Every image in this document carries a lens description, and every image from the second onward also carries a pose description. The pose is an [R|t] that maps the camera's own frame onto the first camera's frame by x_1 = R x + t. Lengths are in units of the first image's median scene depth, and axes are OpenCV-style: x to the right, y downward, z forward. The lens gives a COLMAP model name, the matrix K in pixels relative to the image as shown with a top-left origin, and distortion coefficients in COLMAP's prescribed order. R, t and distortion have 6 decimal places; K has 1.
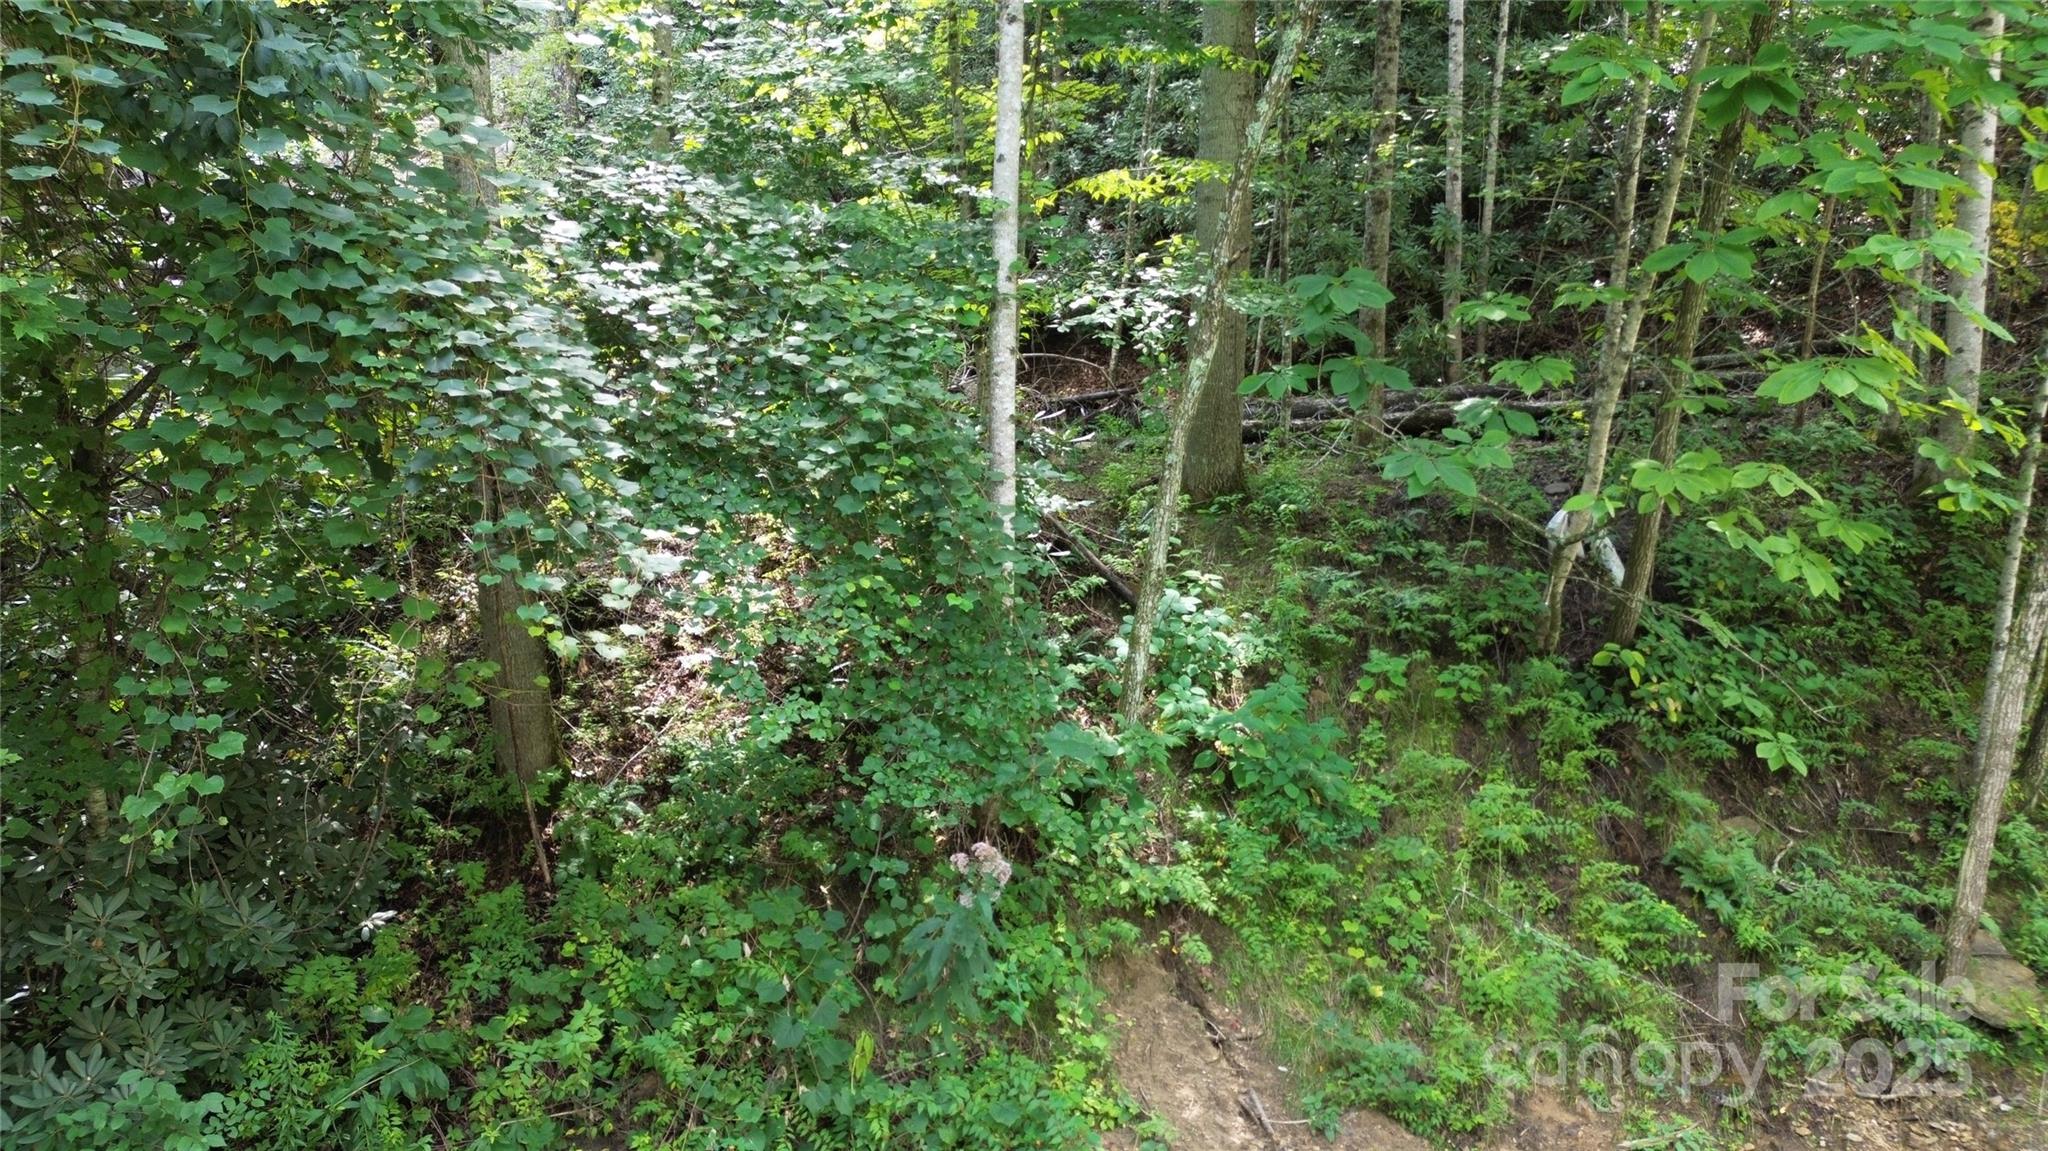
lens RADIAL K [[1450.0, 0, 1015.4], [0, 1450.0, 595.3], [0, 0, 1]] dist [0.081965, -0.083569]
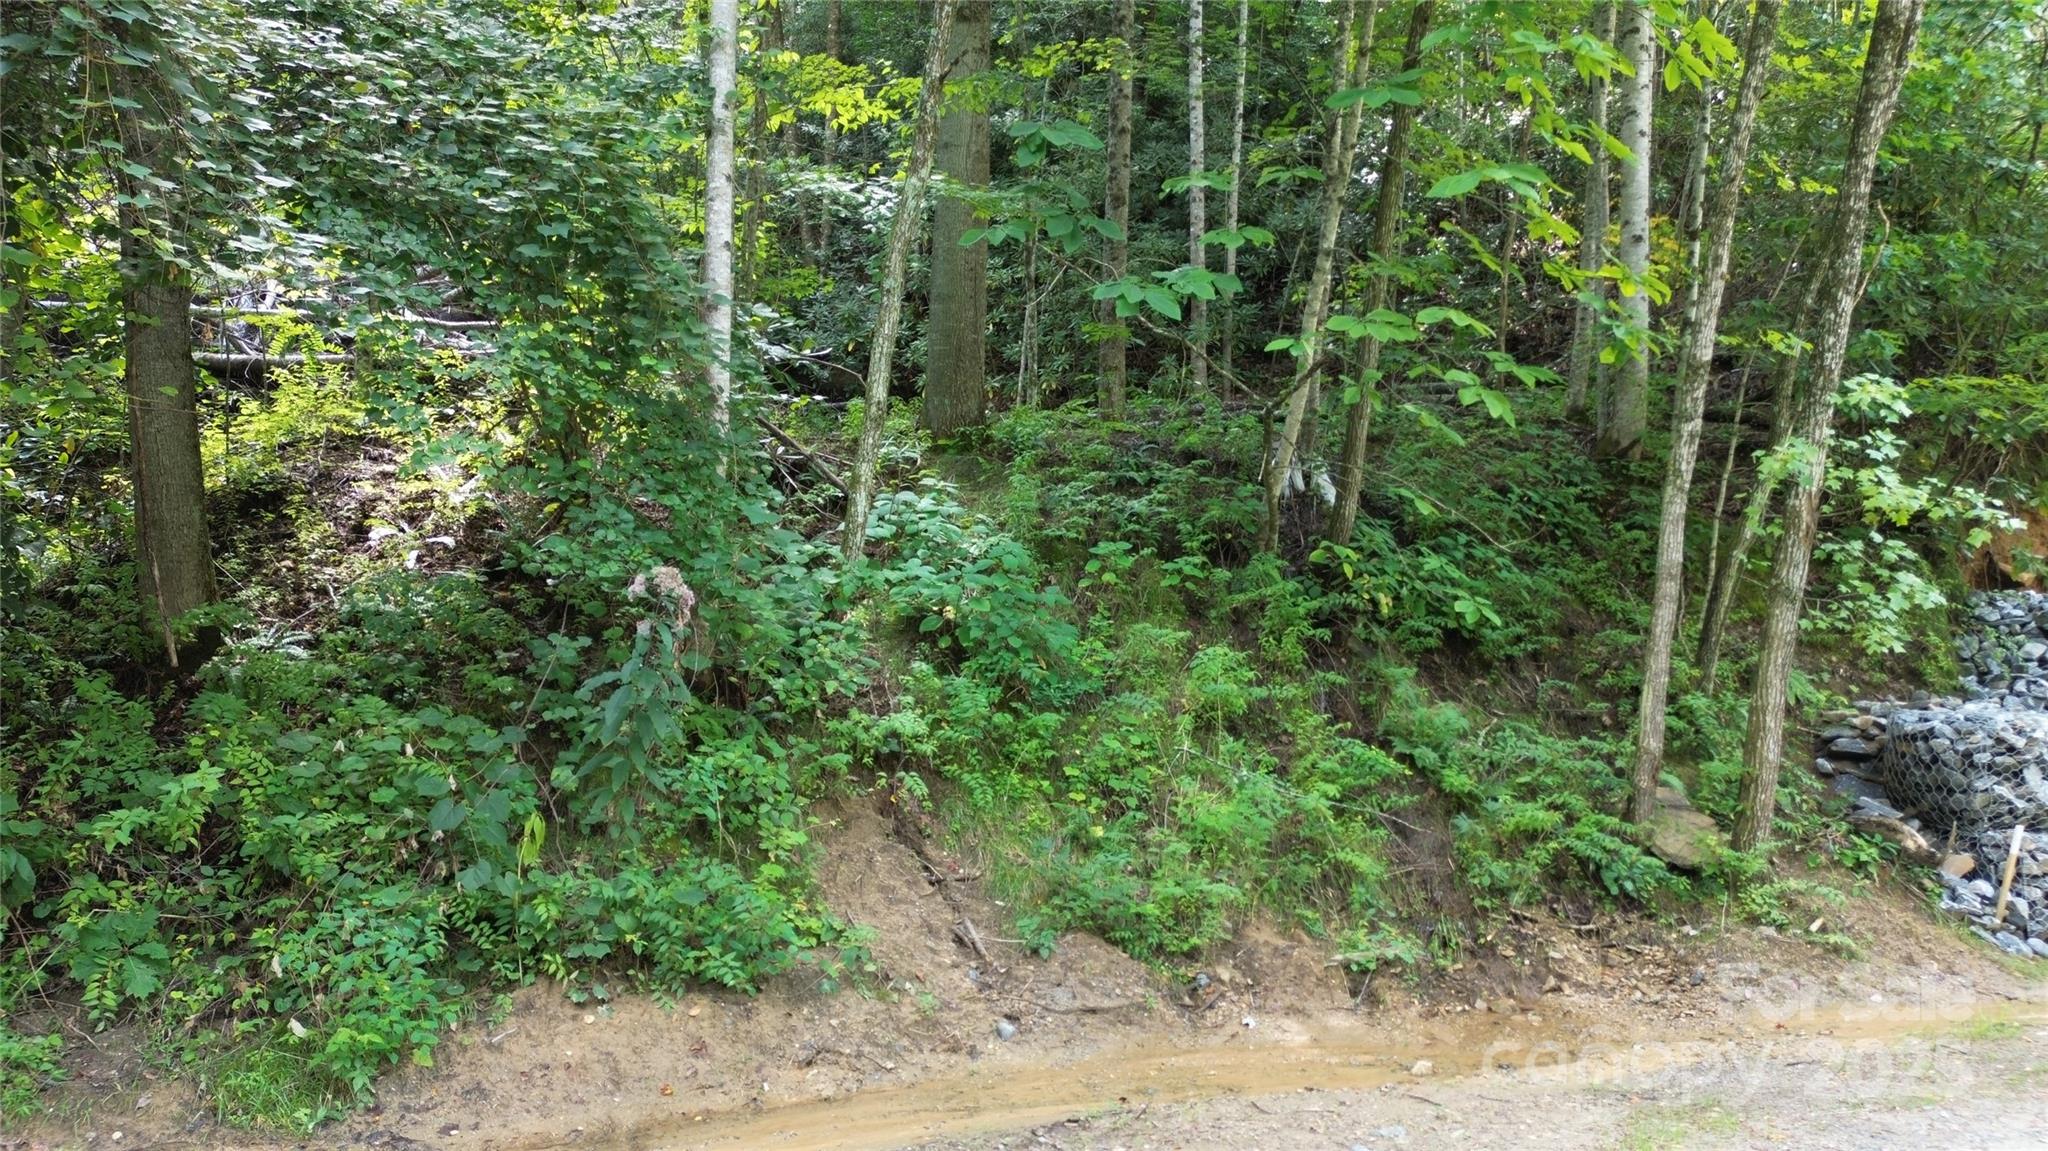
lens RADIAL K [[1450.0, 0, 1014.5], [0, 1450.0, 572.8], [0, 0, 1]] dist [0.081965, -0.083569]
pose [[0.989717, 0.012622, 0.142479, 0.049623], [0.005369, 0.992119, -0.125186, 0.213956], [-0.142936, 0.124664, 0.981849, 0.029052]]
